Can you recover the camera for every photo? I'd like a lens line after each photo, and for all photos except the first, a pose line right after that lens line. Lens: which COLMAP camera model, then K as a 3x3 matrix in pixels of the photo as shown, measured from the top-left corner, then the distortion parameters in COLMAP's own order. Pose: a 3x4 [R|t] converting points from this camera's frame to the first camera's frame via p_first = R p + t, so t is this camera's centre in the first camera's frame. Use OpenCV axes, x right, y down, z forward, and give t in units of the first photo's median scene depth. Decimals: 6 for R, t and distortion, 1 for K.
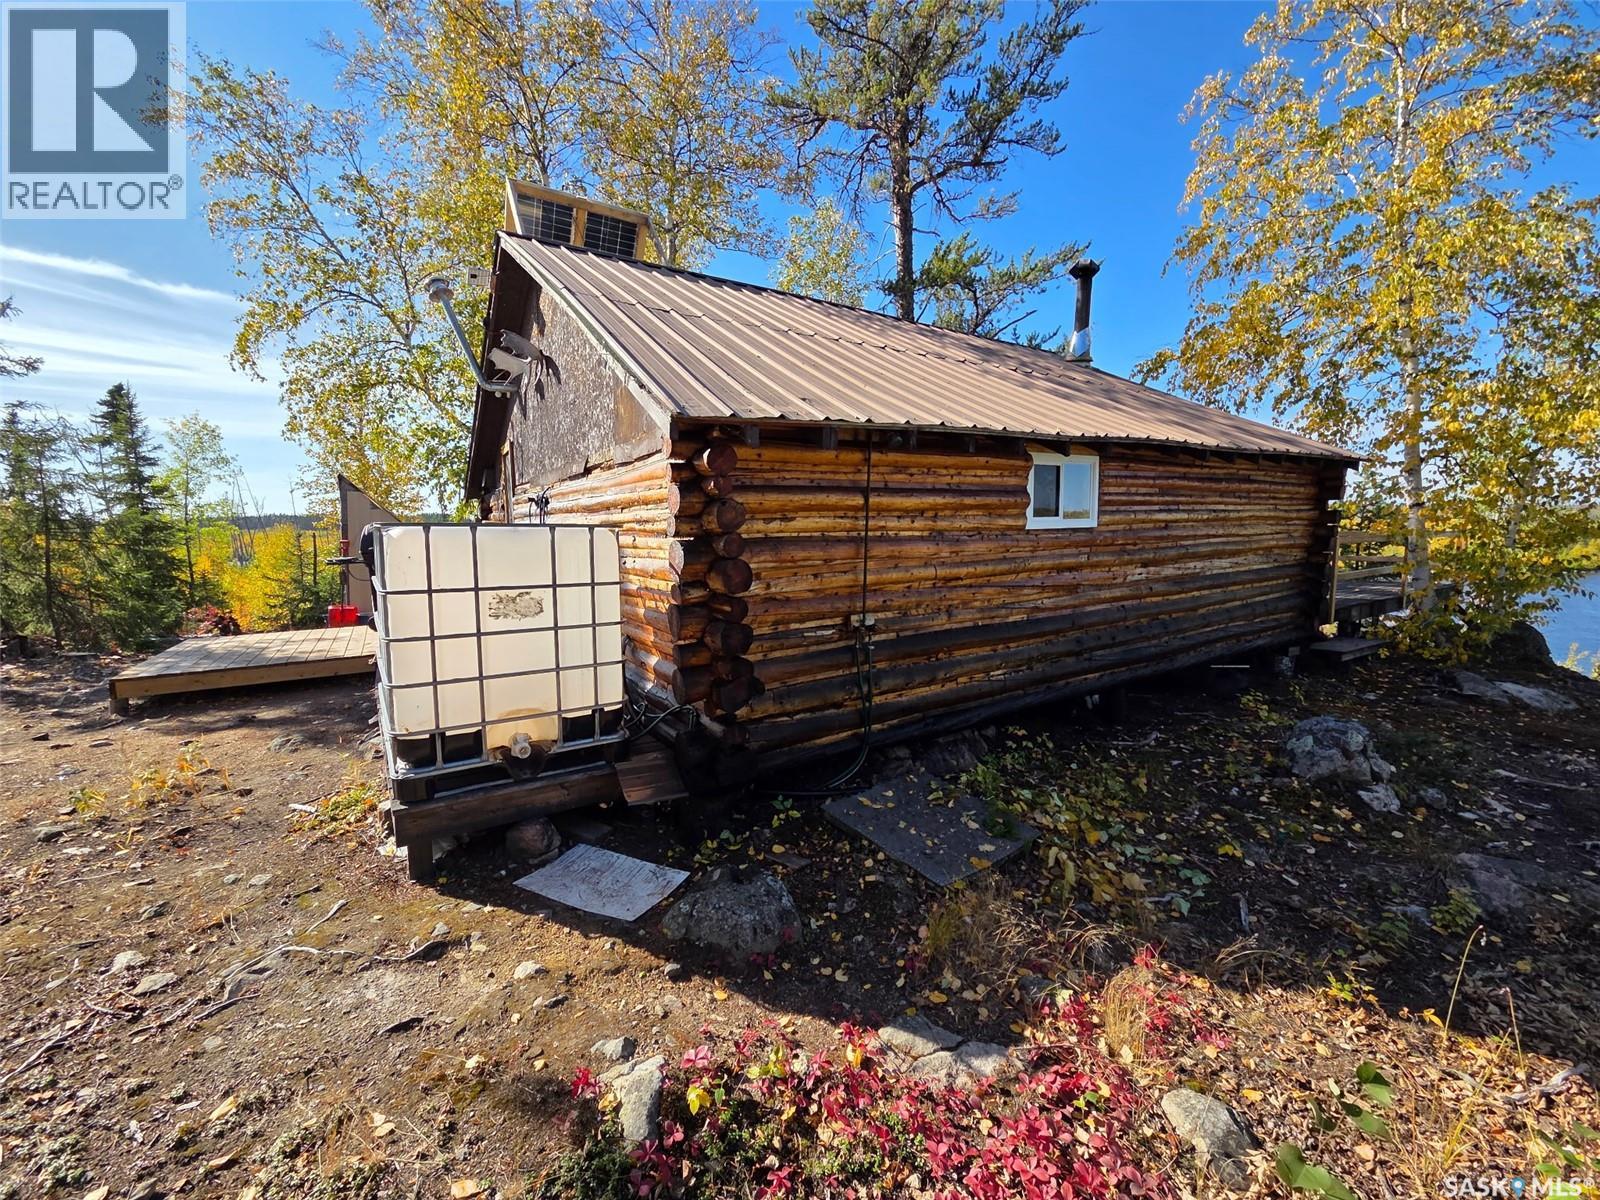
lens RADIAL K [[641.9, 0, 808.3], [0, 641.9, 601.3], [0, 0, 1]] dist [-0.001469, -0.000108]
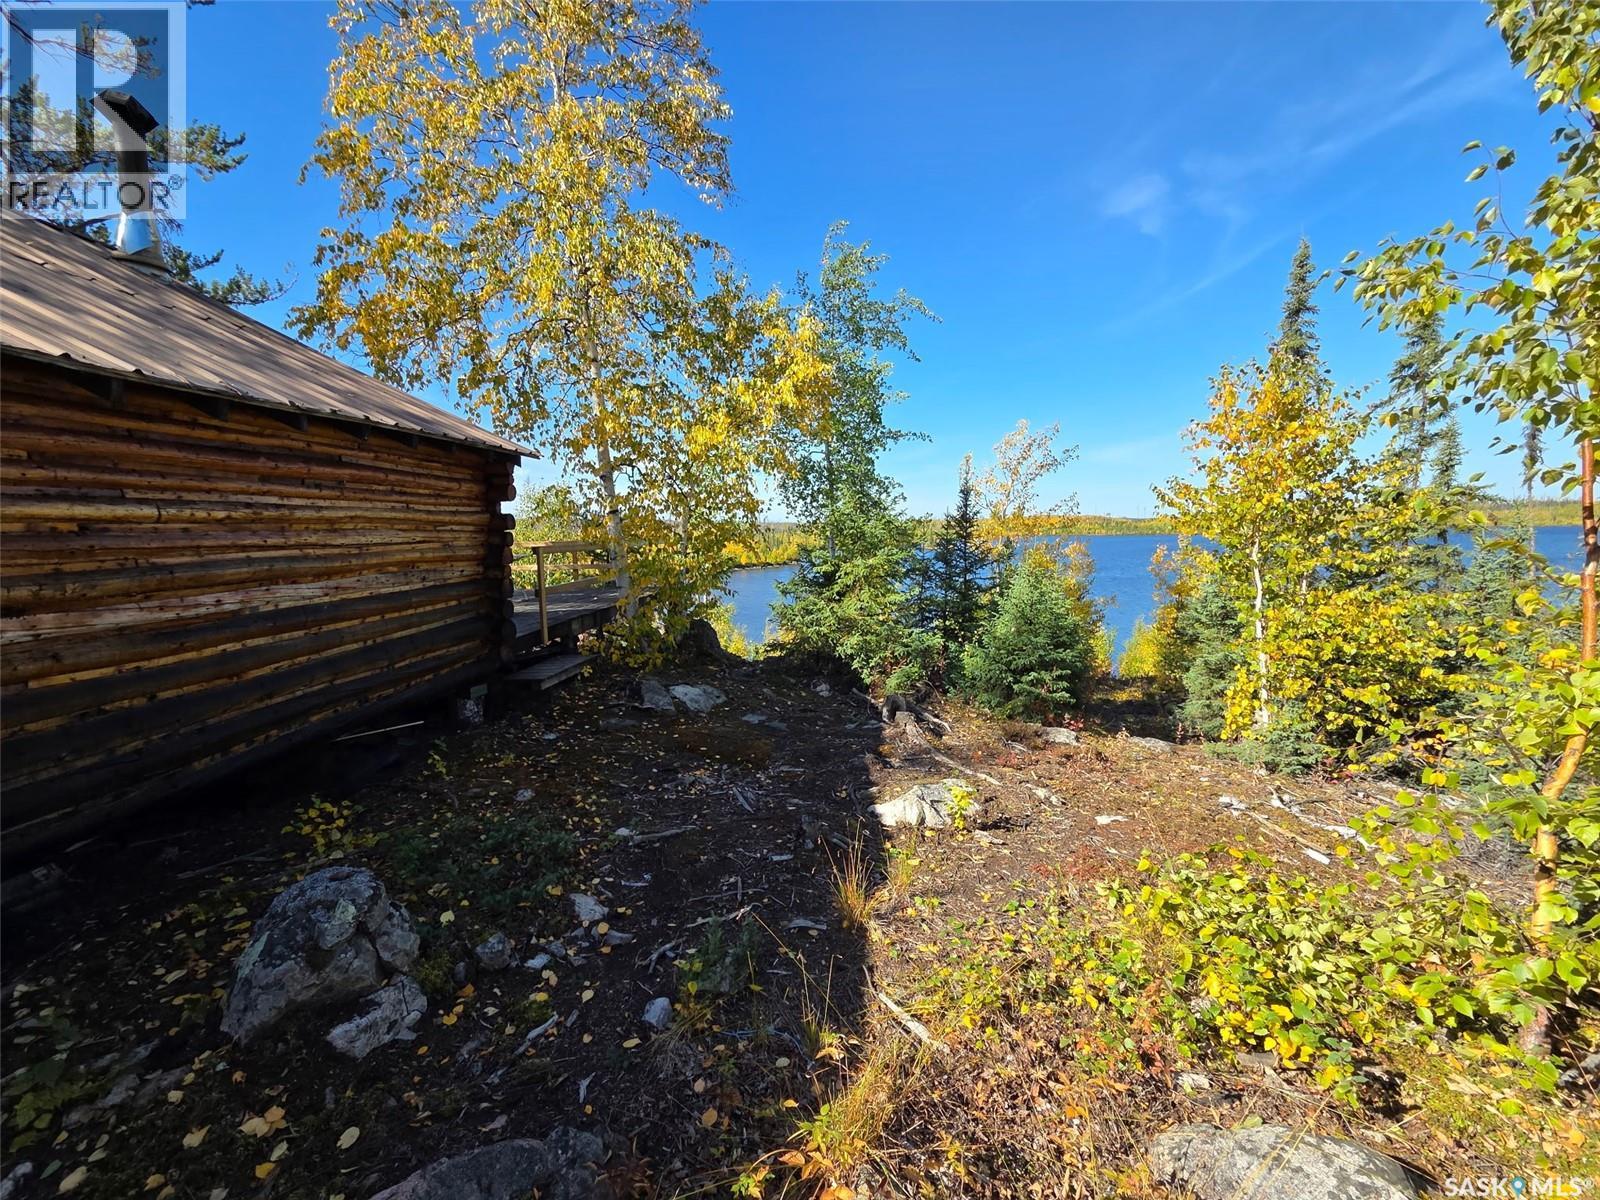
lens RADIAL K [[641.9, 0, 808.3], [0, 641.9, 601.3], [0, 0, 1]] dist [-0.001469, -0.000108]
pose [[0.602645, -0.081583, 0.793829, 0.430764], [0.094361, 0.995067, 0.030629, -0.020037], [-0.792411, 0.056448, 0.607370, 0.215162]]
